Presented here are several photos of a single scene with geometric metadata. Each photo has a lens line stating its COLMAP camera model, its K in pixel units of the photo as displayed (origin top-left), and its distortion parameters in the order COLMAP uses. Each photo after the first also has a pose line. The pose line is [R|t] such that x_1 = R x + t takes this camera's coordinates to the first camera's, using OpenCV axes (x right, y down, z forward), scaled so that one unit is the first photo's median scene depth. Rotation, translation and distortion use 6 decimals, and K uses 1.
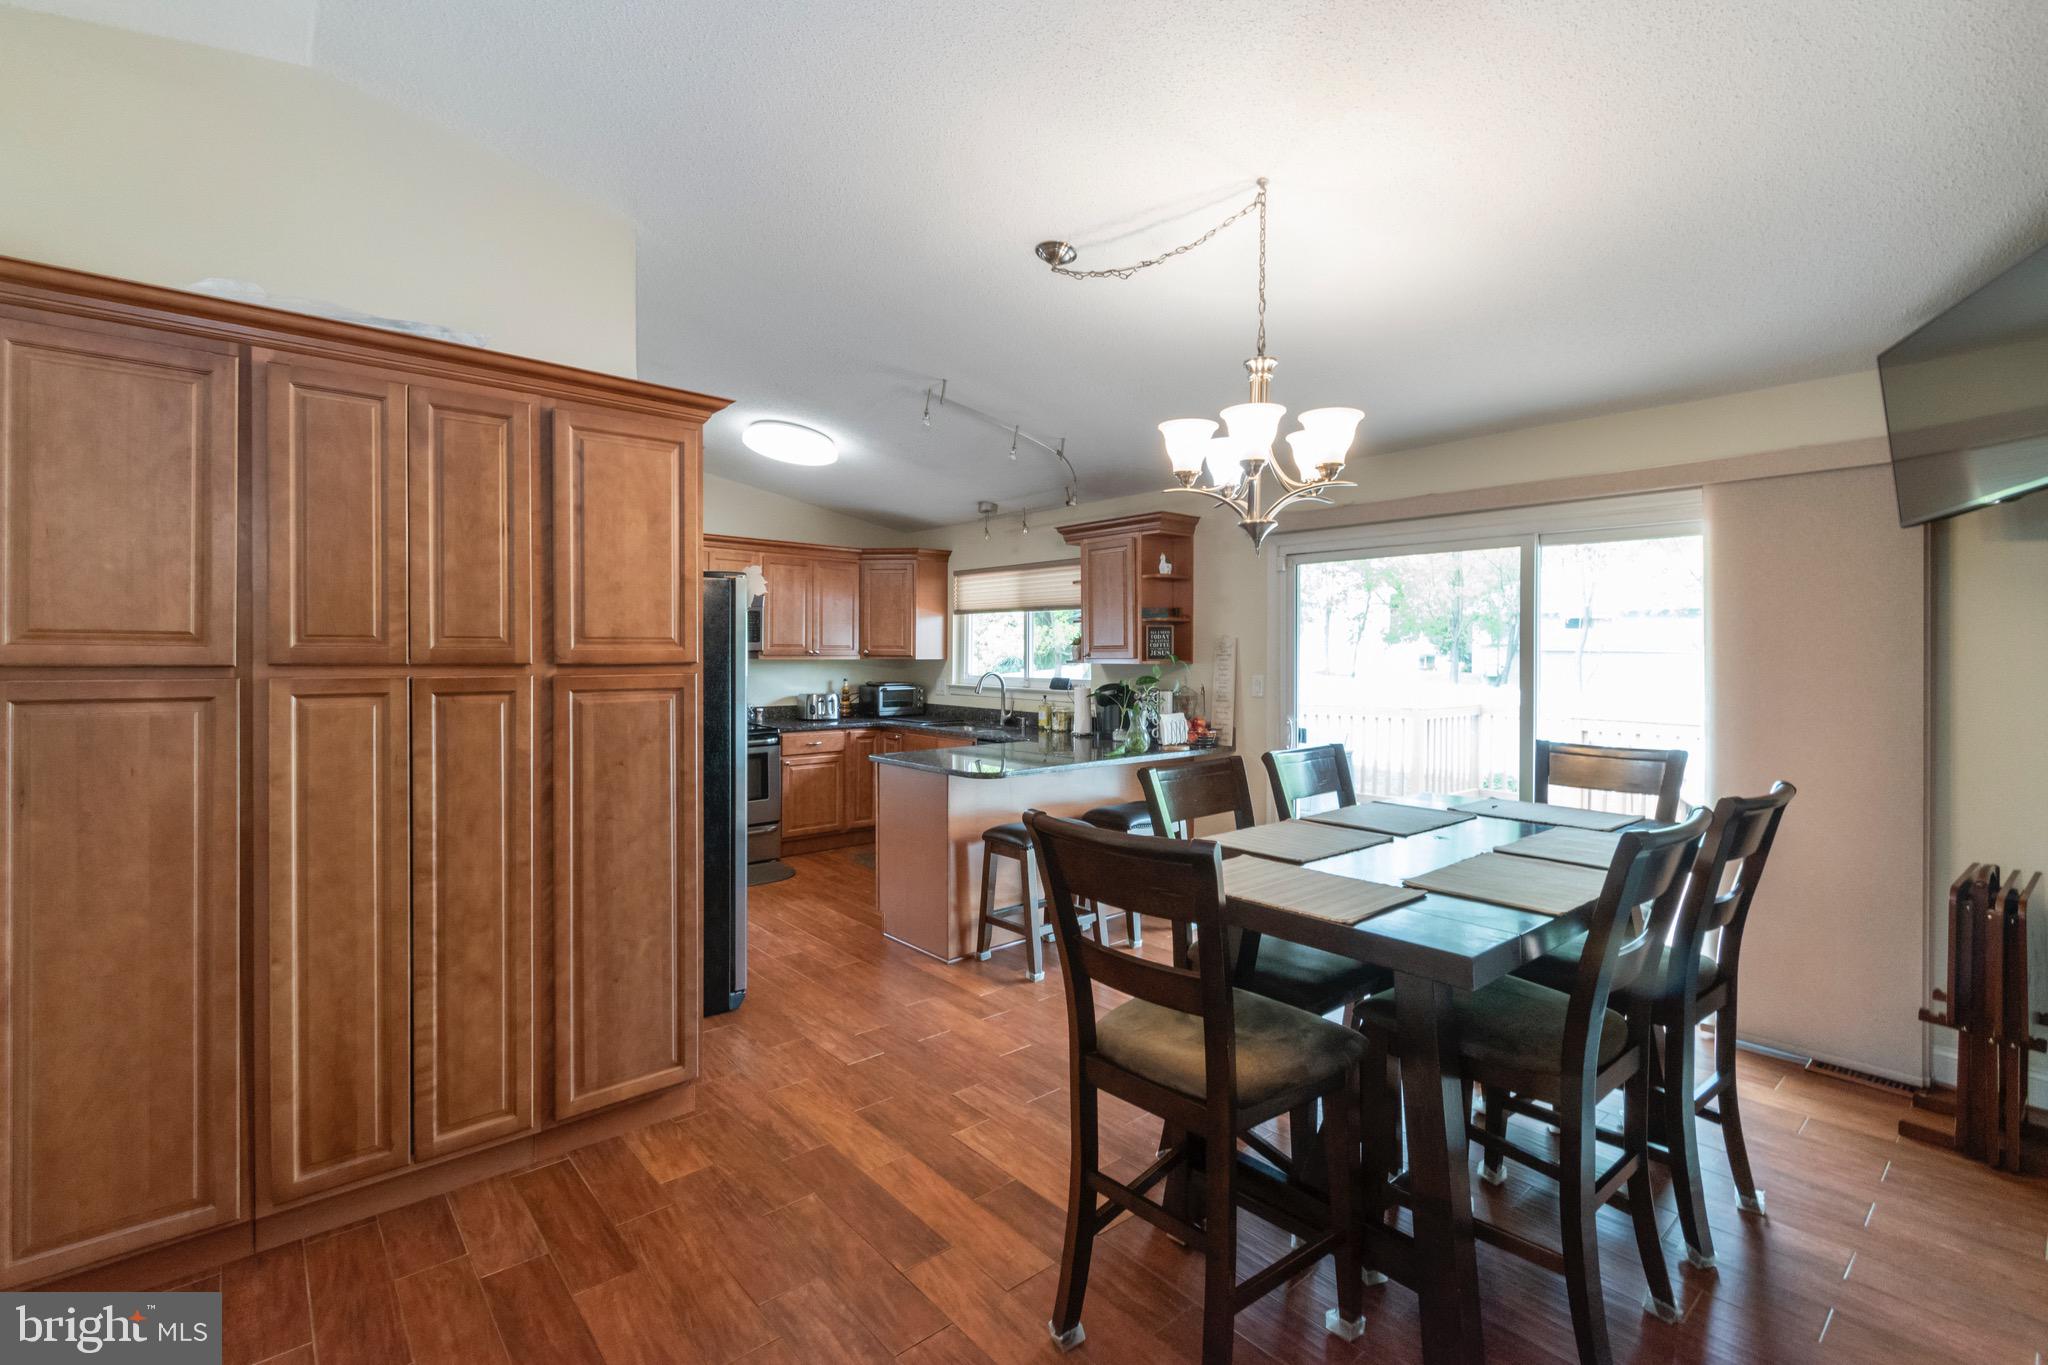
lens RADIAL K [[907.1, 0, 1013.2], [0, 907.1, 654.4], [0, 0, 1]] dist [-0.005600, -0.001252]
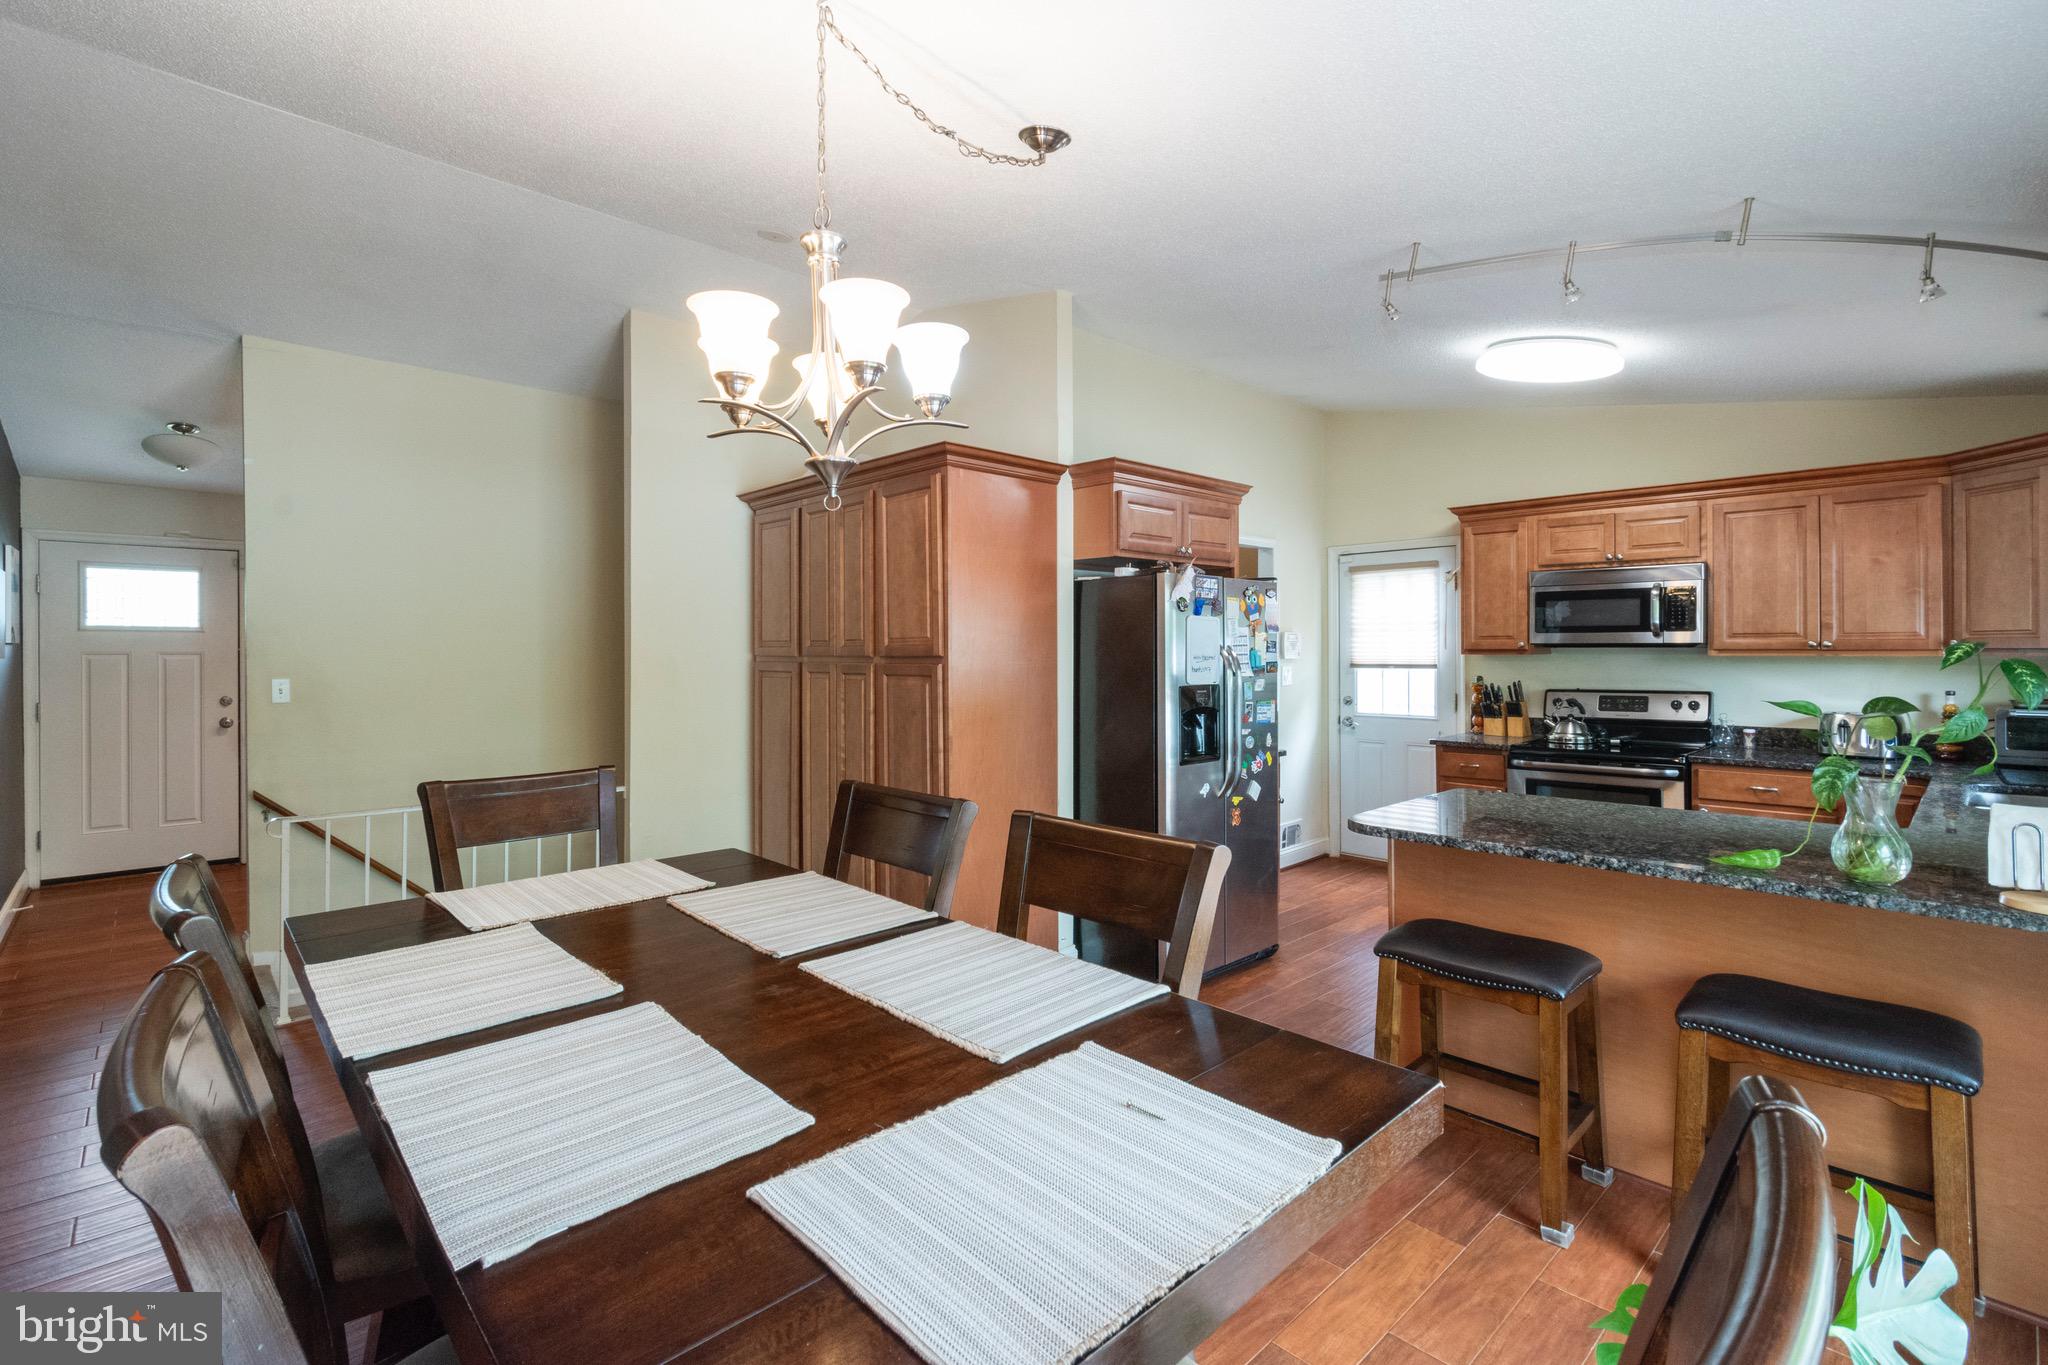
lens RADIAL K [[908.2, 0, 1003.2], [0, 908.2, 673.5], [0, 0, 1]] dist [-0.000750, -0.000361]
pose [[0.025875, 0.019269, -0.999479, 1.138466], [0.003009, 0.999808, 0.019353, 0.010749], [0.999661, -0.003508, 0.025812, 1.294598]]
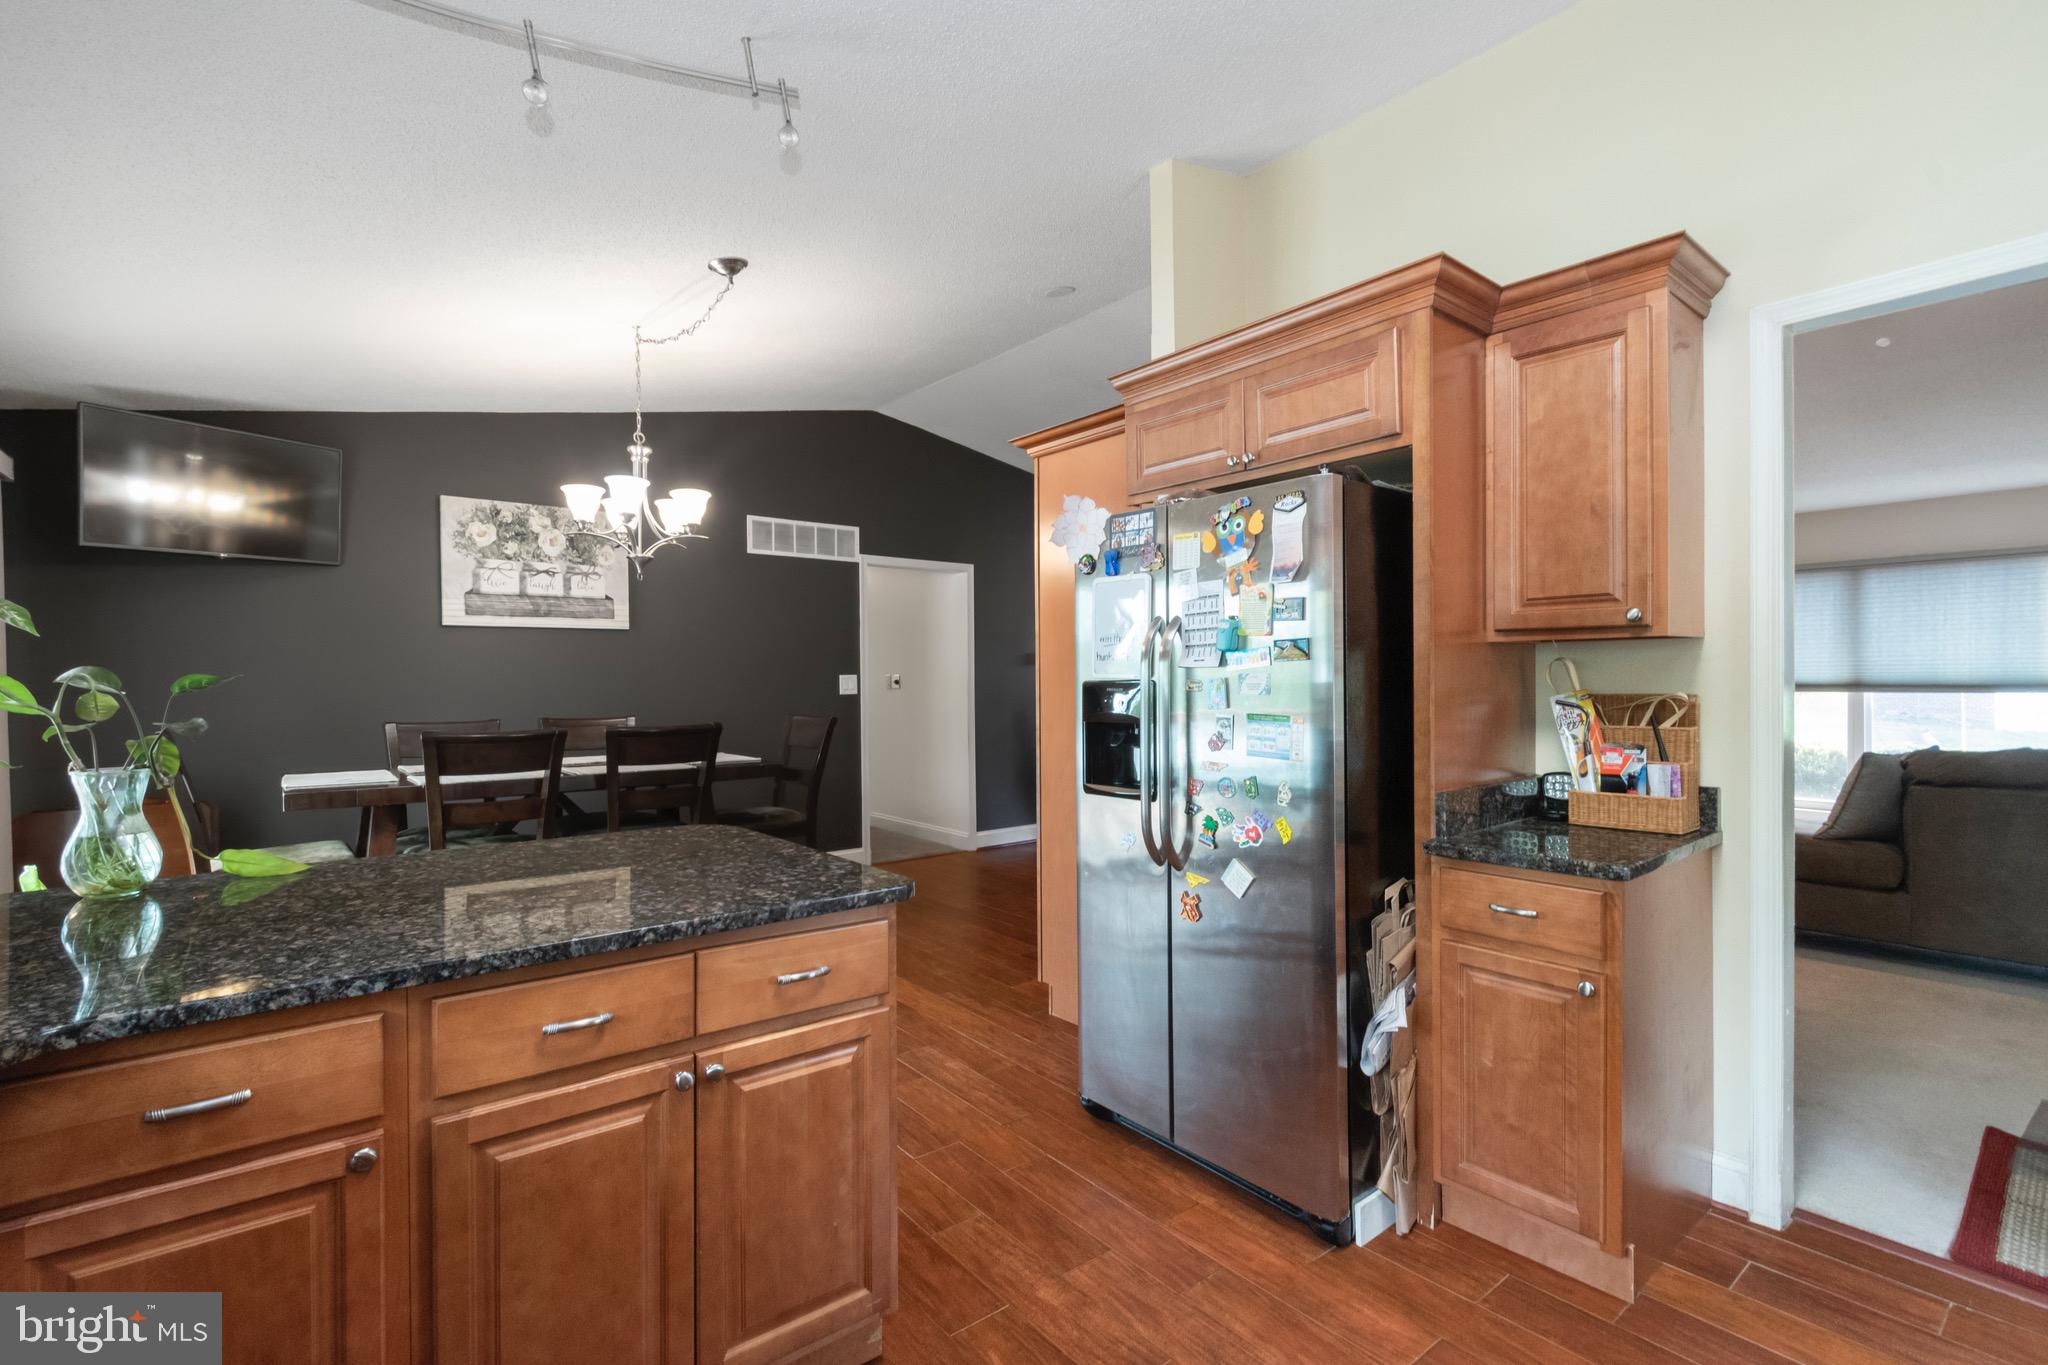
lens RADIAL K [[923.9, 0, 1000.6], [0, 923.9, 682.2], [0, 0, 1]] dist [-0.001776, -0.000221]
pose [[-0.999018, 0.004973, 0.044020, -0.435338], [0.005076, 0.999985, 0.002225, 0.066603], [-0.044008, 0.002446, -0.999028, 2.846700]]
